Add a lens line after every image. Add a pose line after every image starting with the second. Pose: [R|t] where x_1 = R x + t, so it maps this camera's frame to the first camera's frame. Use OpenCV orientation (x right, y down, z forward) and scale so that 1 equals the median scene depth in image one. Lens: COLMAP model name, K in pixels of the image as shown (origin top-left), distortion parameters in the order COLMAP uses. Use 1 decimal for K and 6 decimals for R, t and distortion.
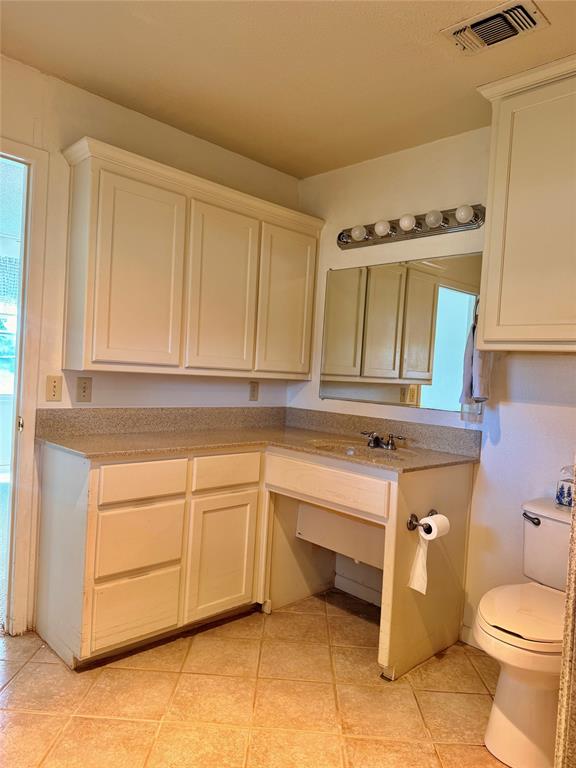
lens RADIAL K [[547.1, 0, 288.0], [0, 547.1, 384.0], [0, 0, 1]] dist [-0.000173, -0.001307]
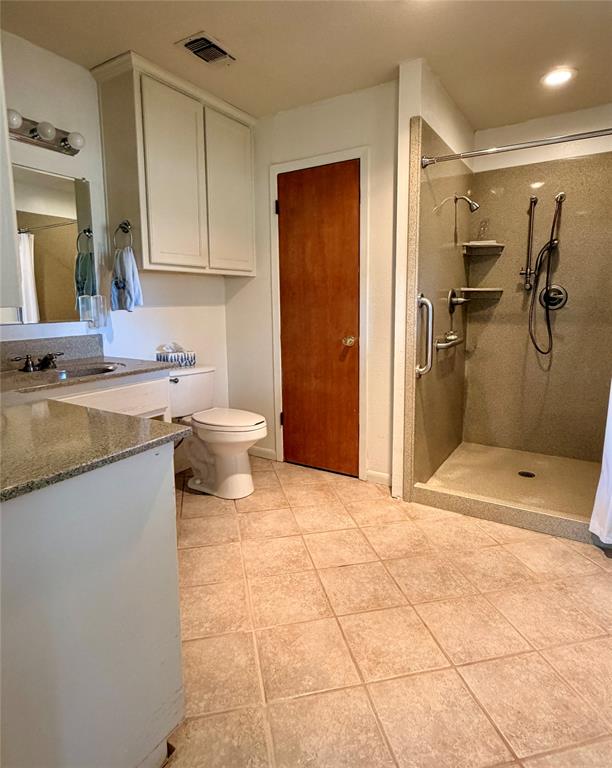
lens RADIAL K [[443.1, 0, 305.2], [0, 443.1, 355.8], [0, 0, 1]] dist [-0.000177, 0.000013]
pose [[-0.226498, -0.174439, 0.958264, -0.945371], [0.022883, 0.982608, 0.184279, -0.052047], [-0.973743, 0.063667, -0.218567, 1.022548]]
